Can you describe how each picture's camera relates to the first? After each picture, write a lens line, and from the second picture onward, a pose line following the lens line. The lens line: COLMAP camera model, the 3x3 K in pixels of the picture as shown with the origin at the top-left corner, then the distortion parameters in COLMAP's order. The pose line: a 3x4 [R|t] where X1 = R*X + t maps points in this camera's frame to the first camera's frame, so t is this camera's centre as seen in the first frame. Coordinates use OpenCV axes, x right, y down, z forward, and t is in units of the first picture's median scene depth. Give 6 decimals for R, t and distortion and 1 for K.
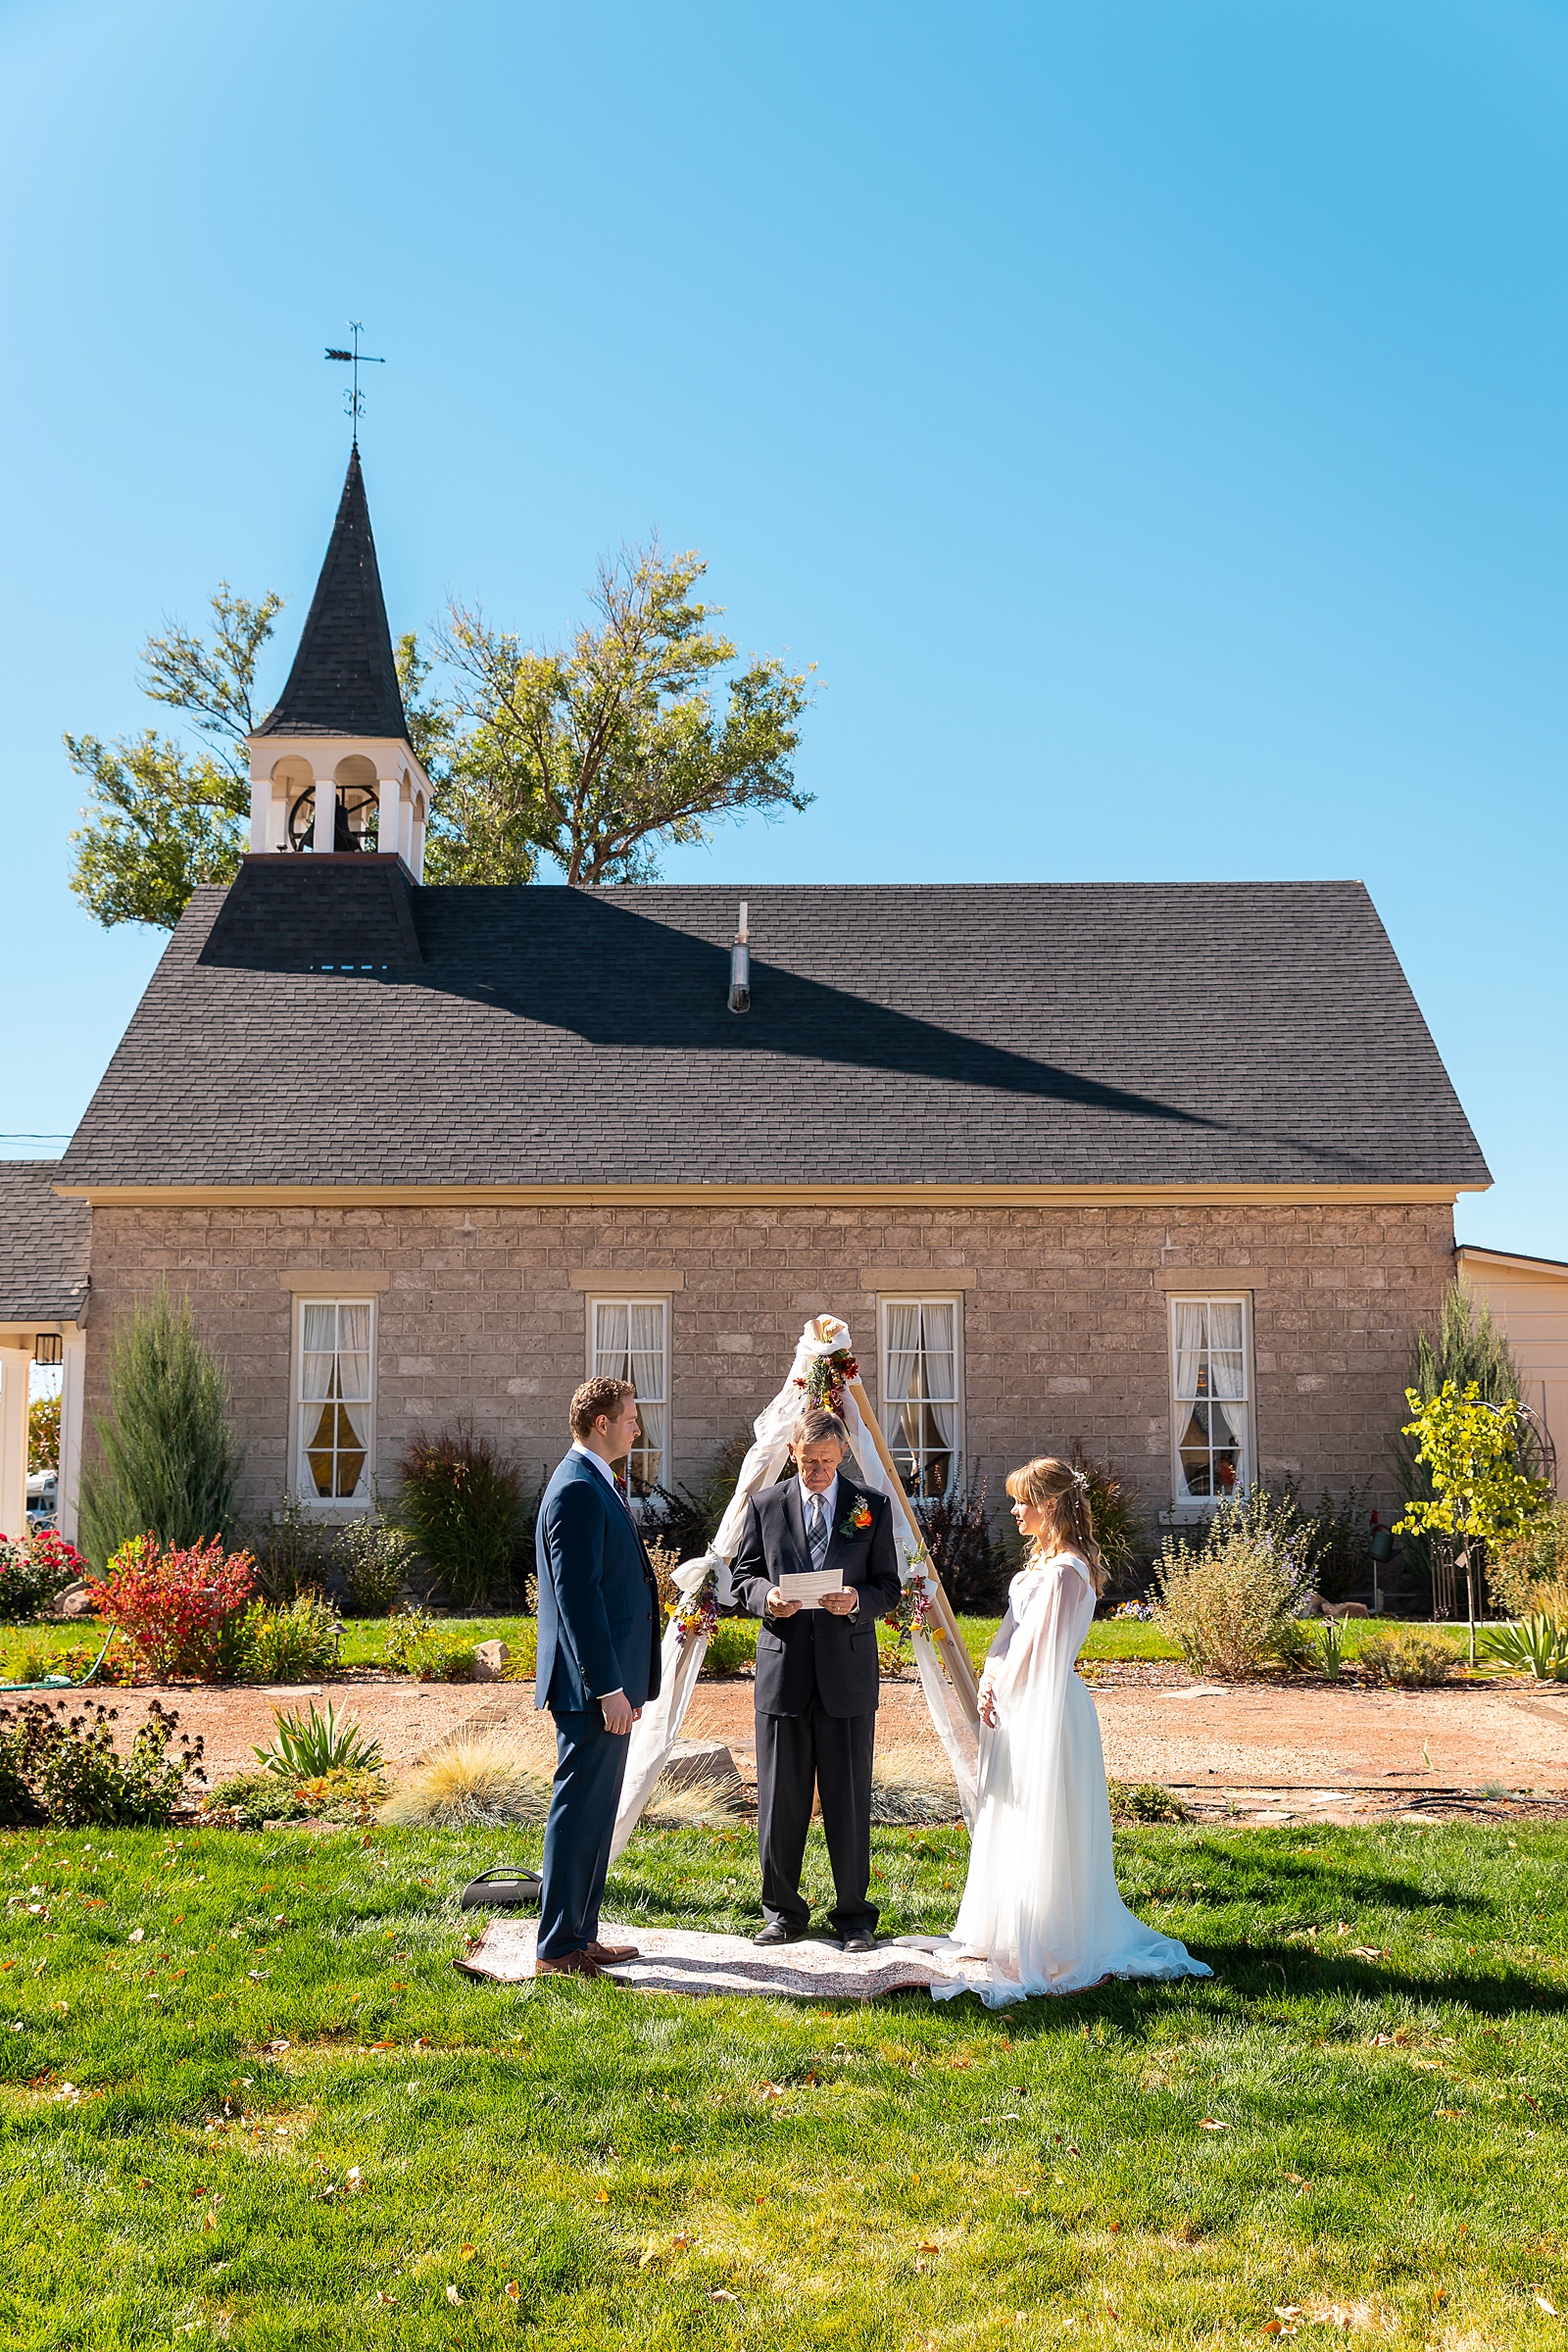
lens RADIAL K [[2112.1, 0, 836.0], [0, 2112.1, 1239.8], [0, 0, 1]] dist [-0.007586, 0.003812]
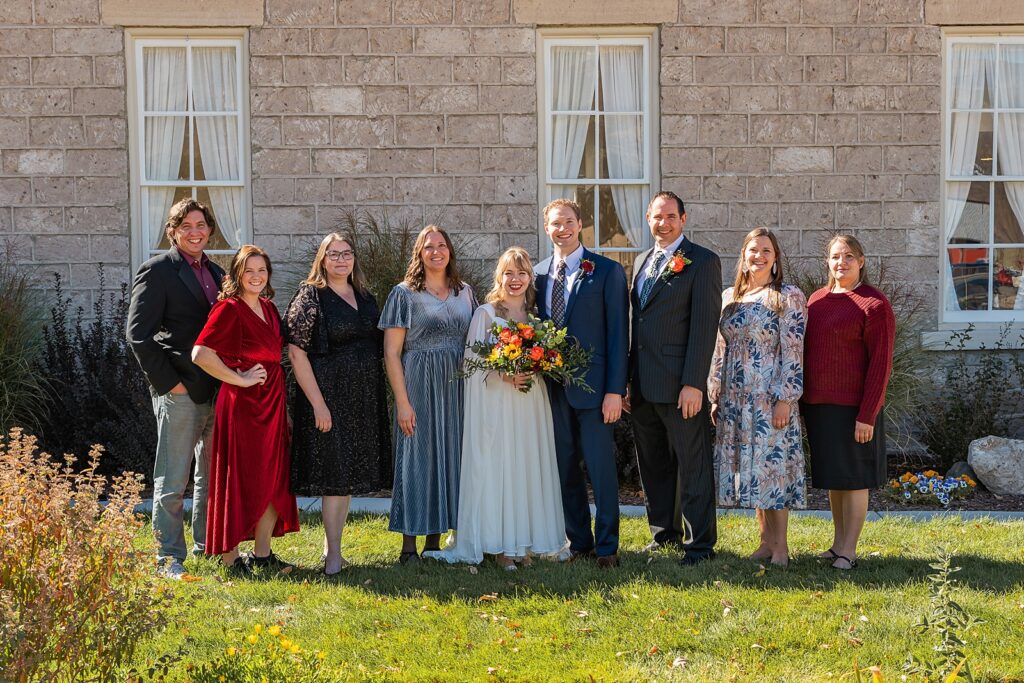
lens RADIAL K [[1489.0, 0, 499.2], [0, 1489.0, 405.8], [0, 0, 1]] dist [-0.008579, 0.000000]
pose [[0.999721, -0.006781, 0.022616, -0.005685], [0.002062, 0.979281, 0.202495, 0.048210], [-0.023520, -0.202392, 0.979022, 0.486619]]
